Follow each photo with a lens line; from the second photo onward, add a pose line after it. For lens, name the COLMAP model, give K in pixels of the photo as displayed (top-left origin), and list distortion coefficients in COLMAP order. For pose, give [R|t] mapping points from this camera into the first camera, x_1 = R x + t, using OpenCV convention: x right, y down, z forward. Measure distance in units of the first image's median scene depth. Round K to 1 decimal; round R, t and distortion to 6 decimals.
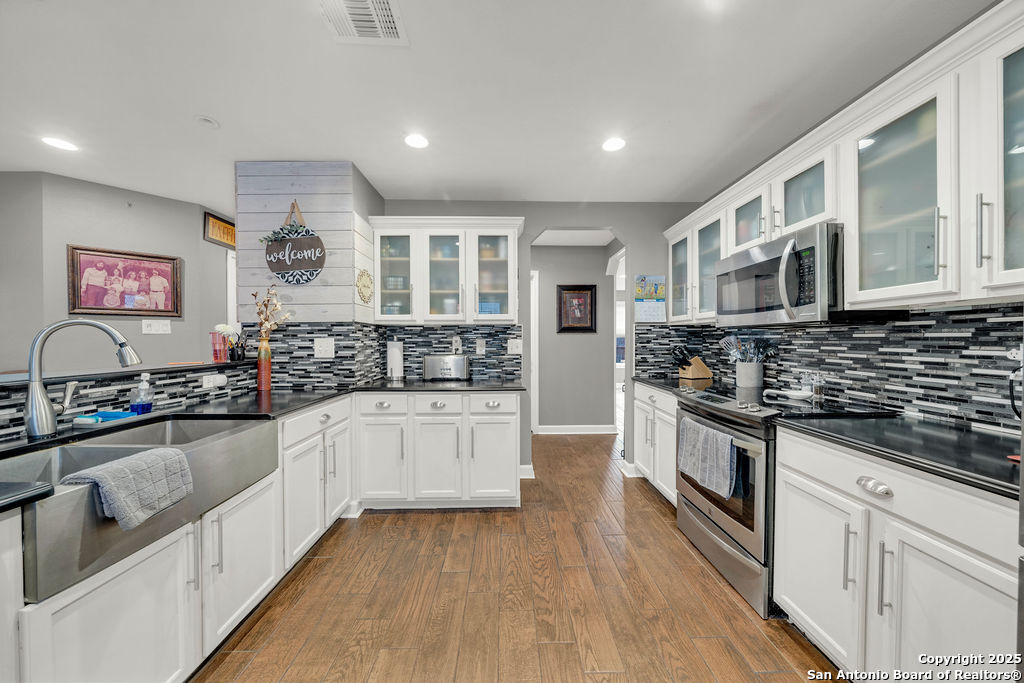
lens RADIAL K [[352.0, 0, 509.3], [0, 352.0, 343.1], [0, 0, 1]] dist [-0.007651, 0.000098]
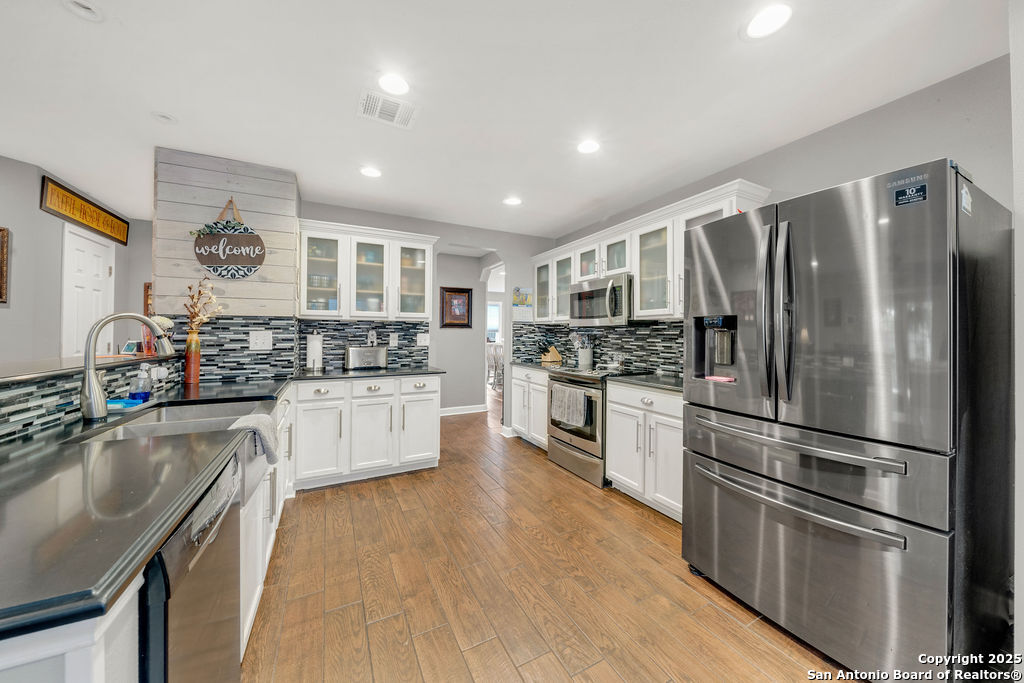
lens RADIAL K [[352.0, 0, 513.3], [0, 352.0, 332.5], [0, 0, 1]] dist [-0.007651, 0.000098]
pose [[0.896654, 0.007532, 0.442667, -0.320008], [-0.001306, 0.999896, -0.014369, 0.003884], [-0.442729, 0.012306, 0.896571, -0.286224]]
